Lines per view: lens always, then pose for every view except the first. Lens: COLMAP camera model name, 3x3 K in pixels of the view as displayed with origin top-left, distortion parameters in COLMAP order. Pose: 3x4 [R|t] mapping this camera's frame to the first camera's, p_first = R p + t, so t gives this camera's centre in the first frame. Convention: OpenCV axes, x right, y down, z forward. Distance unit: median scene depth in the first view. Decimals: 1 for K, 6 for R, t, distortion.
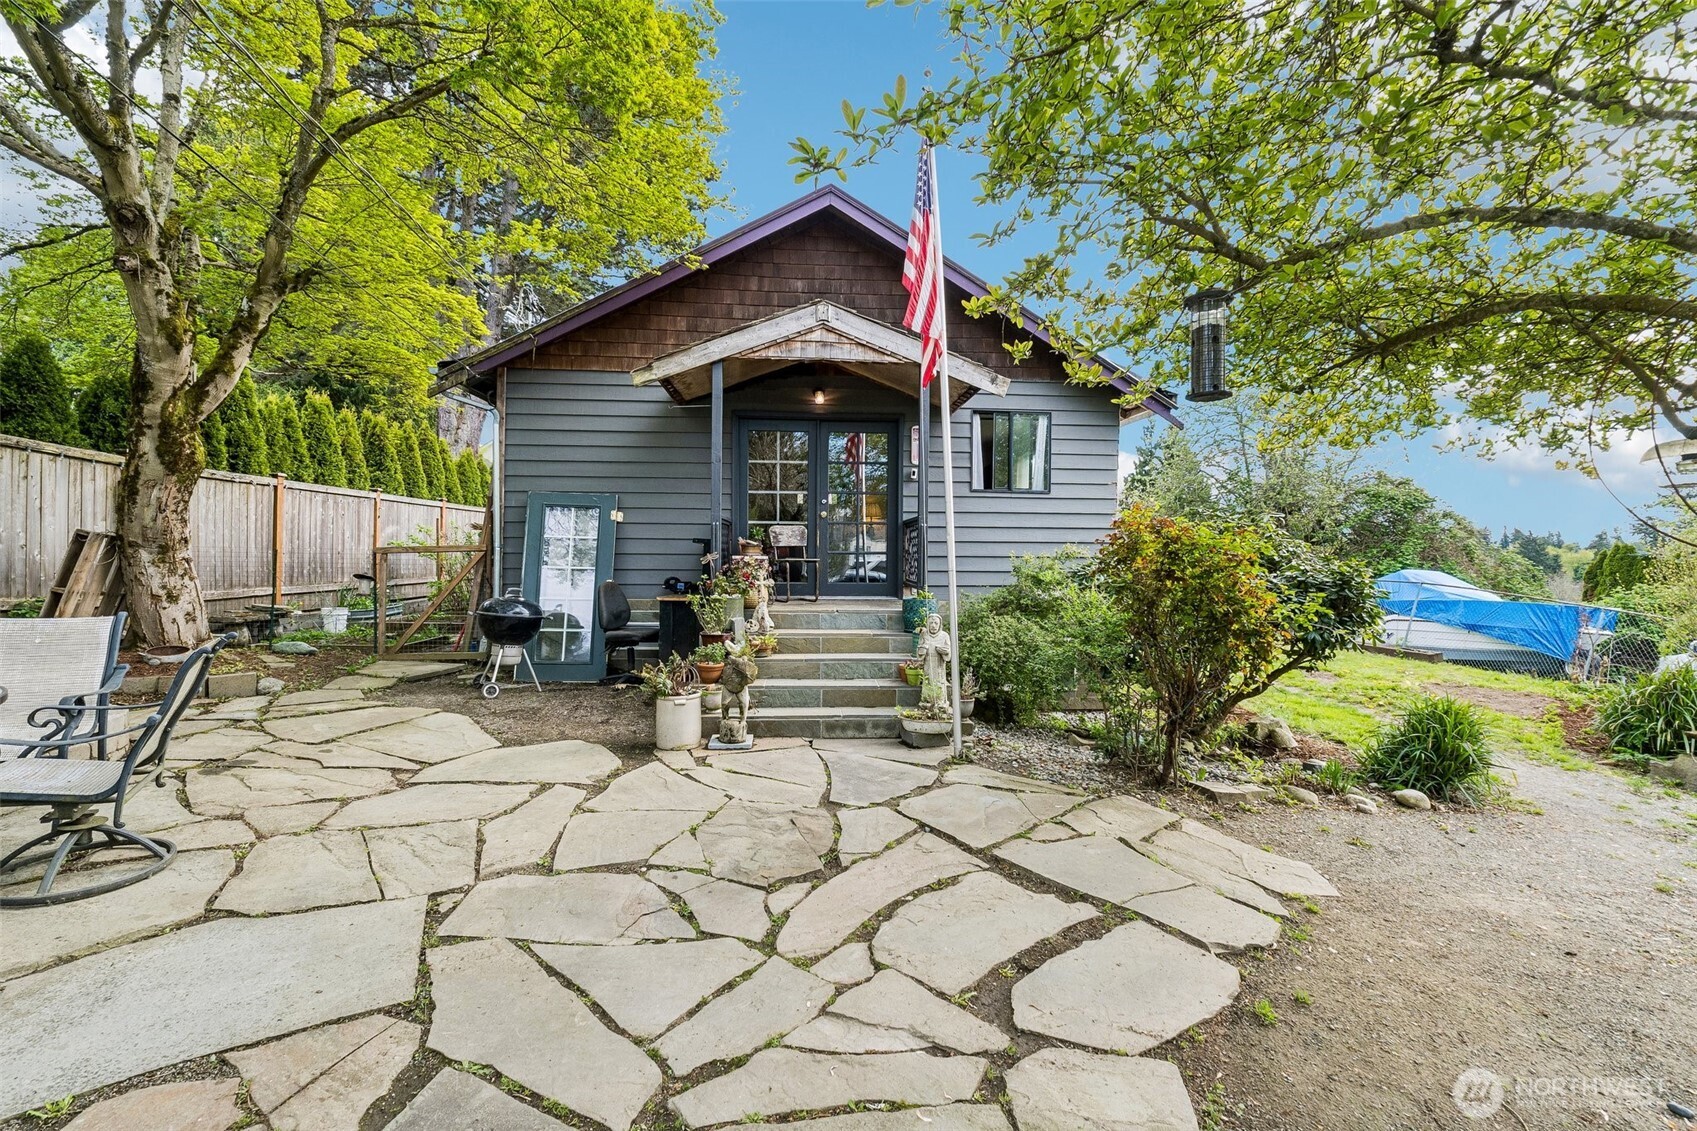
lens RADIAL K [[707.6, 0, 848.5], [0, 707.6, 565.5], [0, 0, 1]] dist [-0.000222, -0.000760]
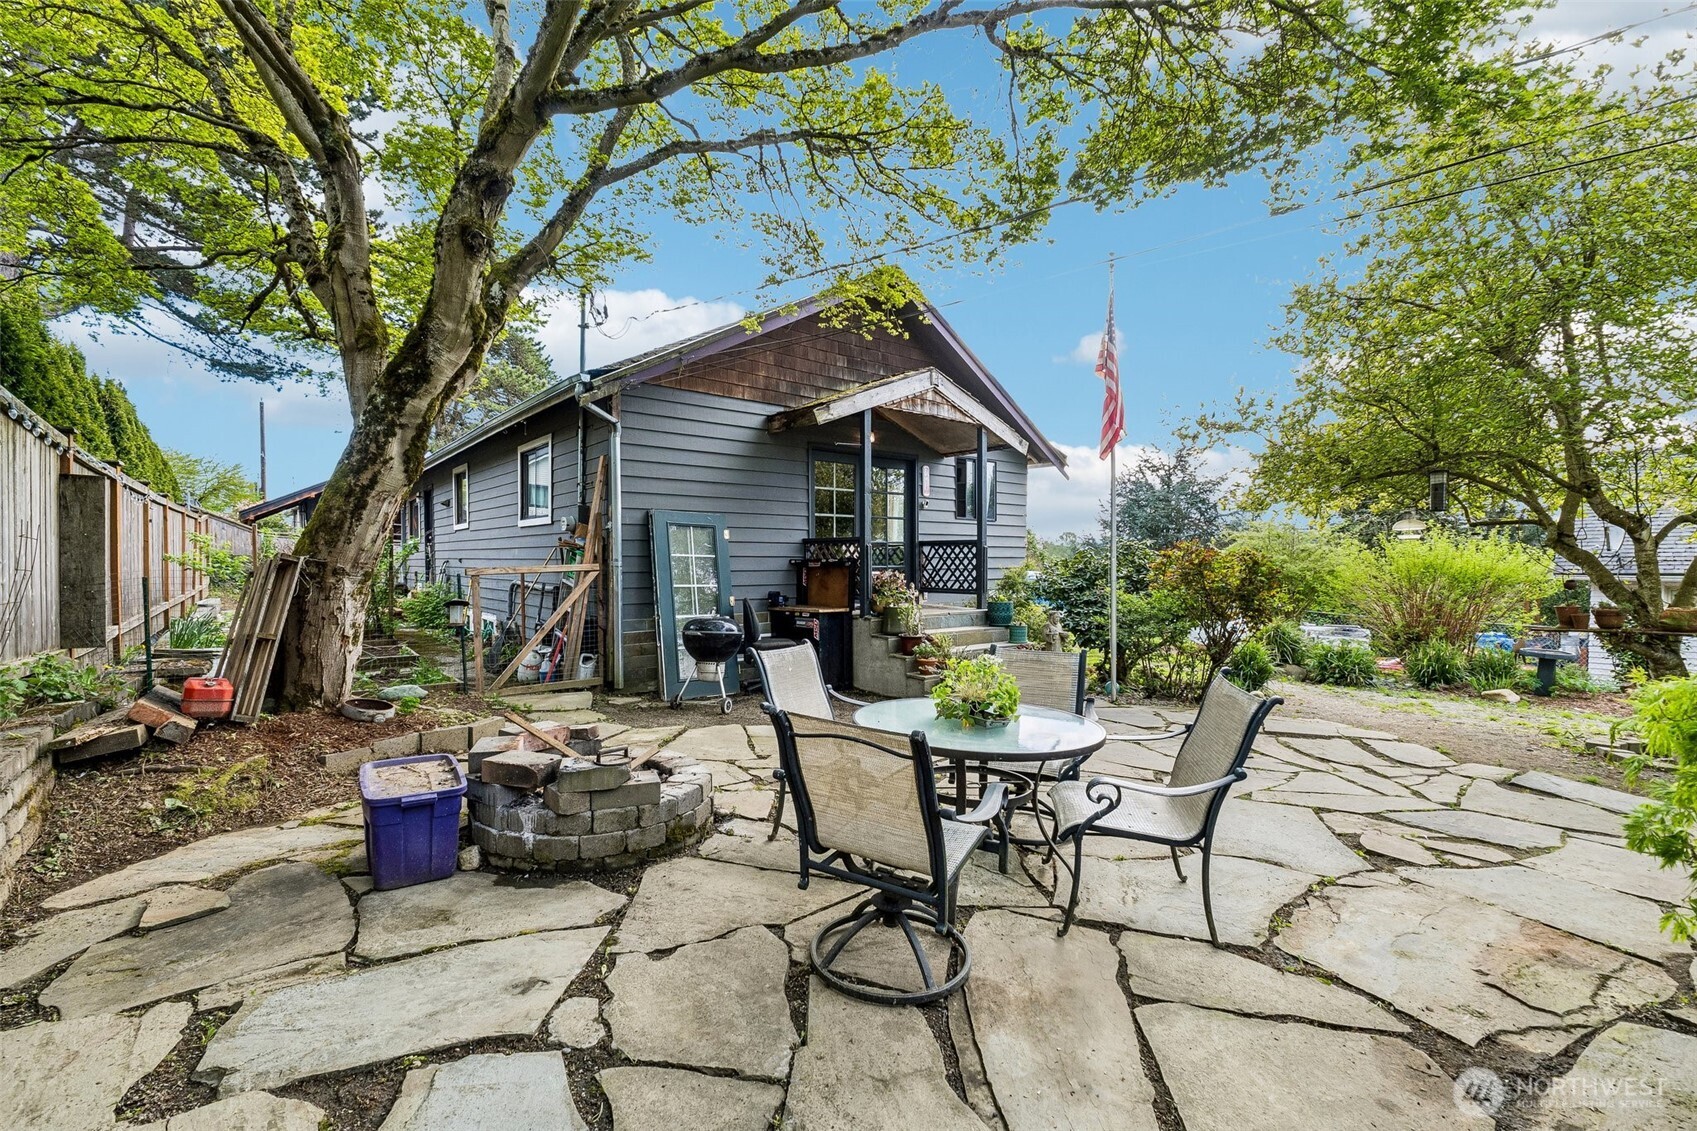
lens RADIAL K [[731.0, 0, 856.0], [0, 731.0, 573.0], [0, 0, 1]] dist [-0.002639, -0.000256]
pose [[0.815927, -0.015505, 0.577947, -0.988308], [0.009223, 0.999862, 0.013803, -0.033649], [-0.578081, -0.005932, 0.815958, 0.020338]]
